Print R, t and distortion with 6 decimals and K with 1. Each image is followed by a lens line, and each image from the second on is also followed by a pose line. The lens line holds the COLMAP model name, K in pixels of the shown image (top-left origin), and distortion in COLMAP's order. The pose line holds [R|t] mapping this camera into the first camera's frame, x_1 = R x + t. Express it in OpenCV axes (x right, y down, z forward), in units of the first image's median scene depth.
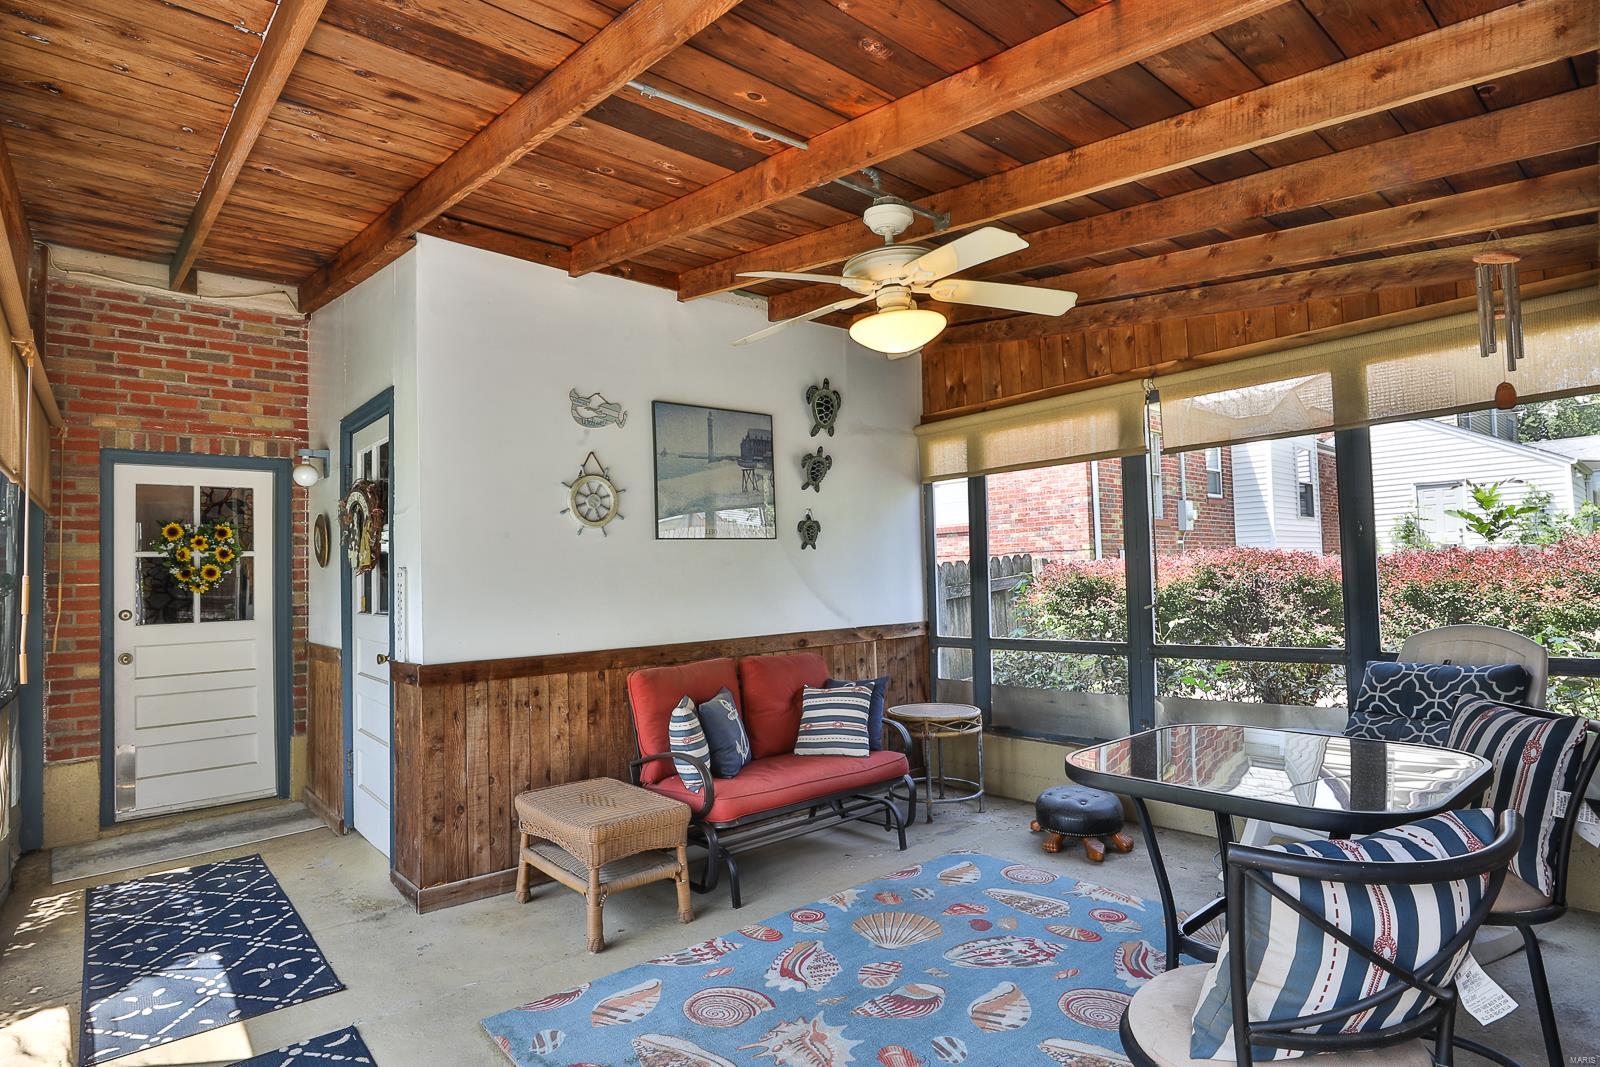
lens RADIAL K [[827.7, 0, 800.0], [0, 827.7, 533.5], [0, 0, 1]] dist [0.000320, 0.000010]
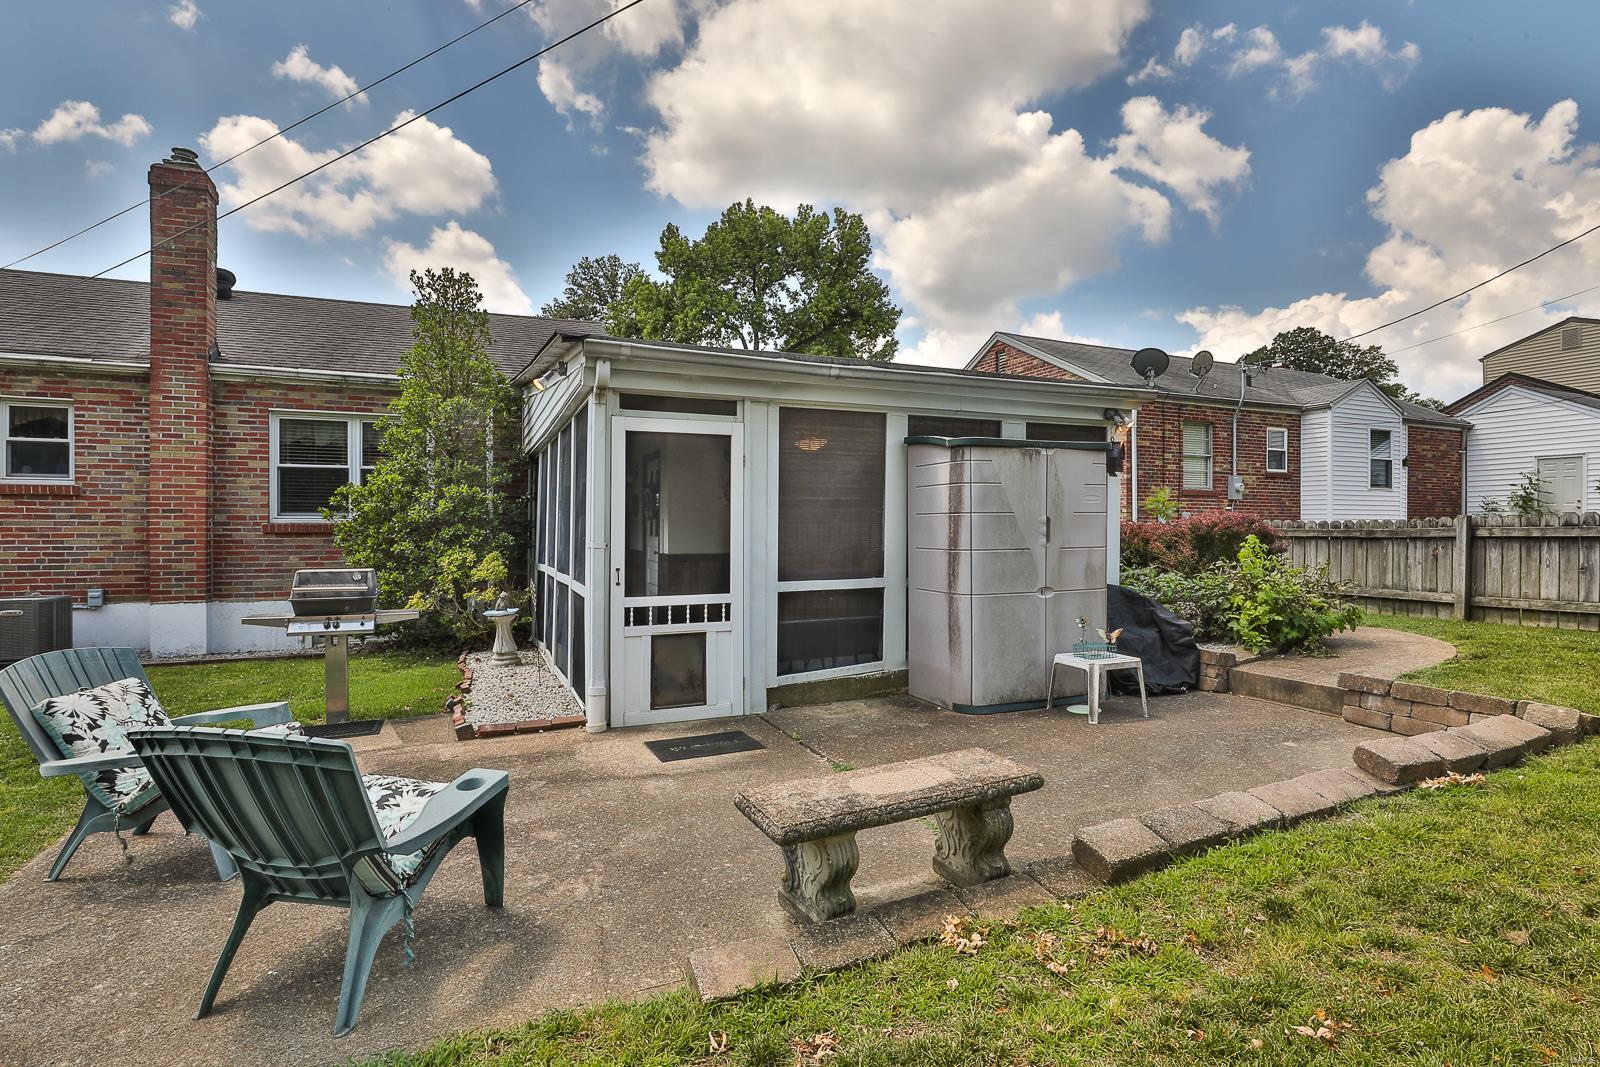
lens RADIAL K [[750.6, 0, 800.0], [0, 750.6, 533.5], [0, 0, 1]] dist [-0.000201, 0.000028]
pose [[0.957082, 0.032926, -0.287940, 0.867559], [-0.013308, 0.997470, 0.069827, -0.122132], [0.289510, -0.062998, 0.955099, -1.608094]]
